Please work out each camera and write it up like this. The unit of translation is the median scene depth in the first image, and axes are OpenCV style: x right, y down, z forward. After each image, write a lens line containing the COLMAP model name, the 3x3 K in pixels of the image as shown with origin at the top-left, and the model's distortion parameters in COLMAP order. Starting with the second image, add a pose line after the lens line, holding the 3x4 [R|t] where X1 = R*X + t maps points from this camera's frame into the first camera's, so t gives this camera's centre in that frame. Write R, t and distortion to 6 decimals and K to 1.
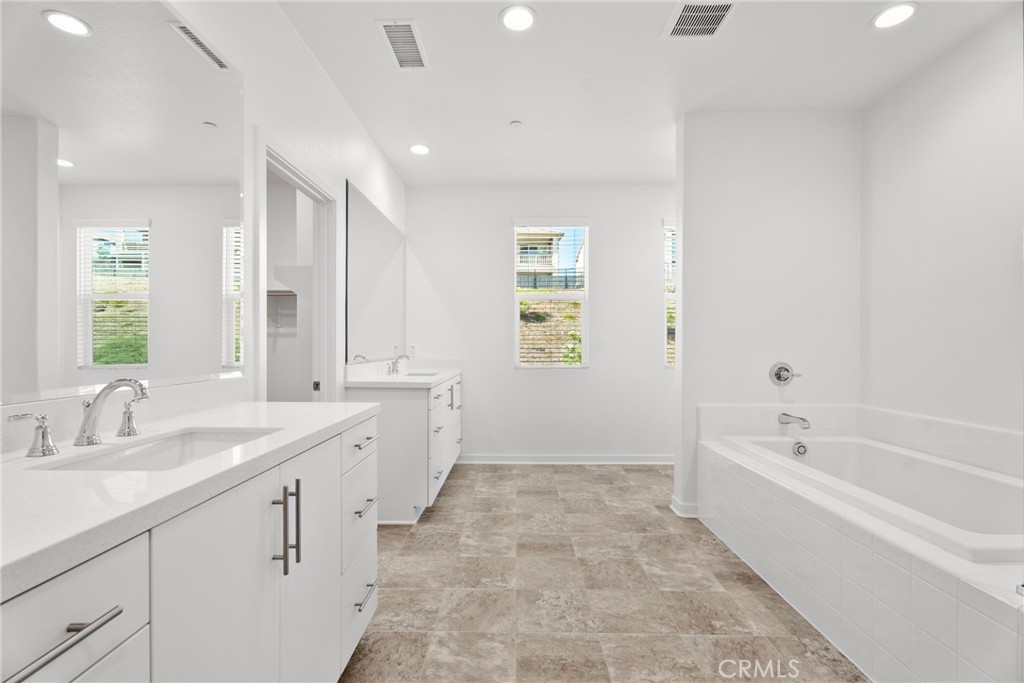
lens RADIAL K [[457.6, 0, 511.5], [0, 457.6, 343.9], [0, 0, 1]] dist [0.003946, -0.001452]
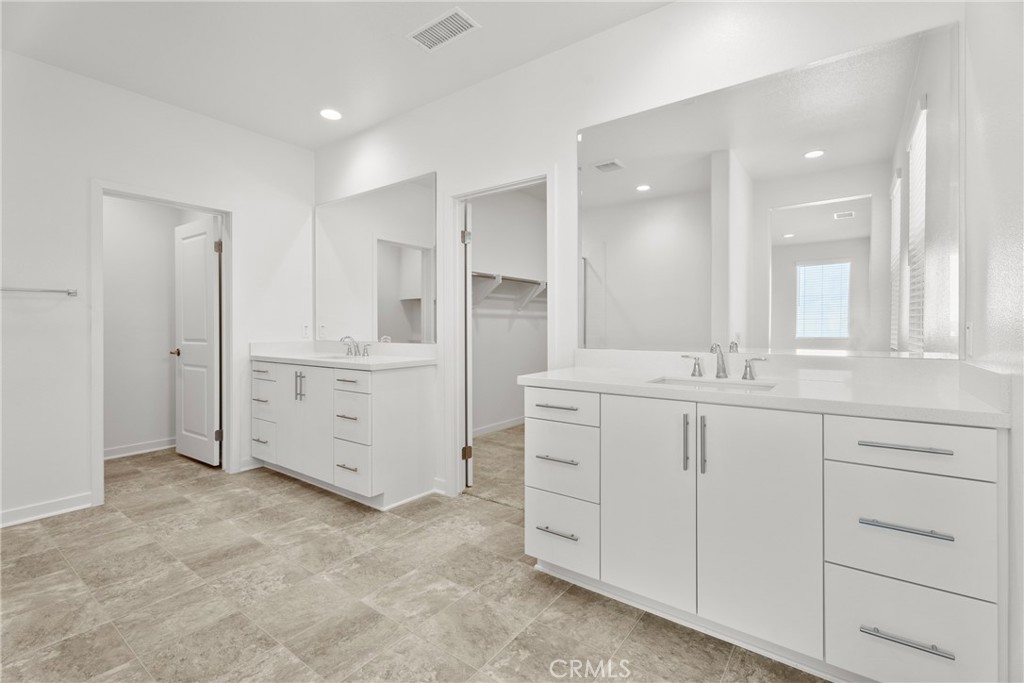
lens RADIAL K [[457.6, 0, 515.5], [0, 457.6, 338.2], [0, 0, 1]] dist [0.003946, -0.001452]
pose [[-0.582019, 0.018832, -0.812957, 0.559594], [0.003388, 0.999779, 0.020734, 0.009439], [0.813168, 0.009314, -0.581955, 1.949030]]
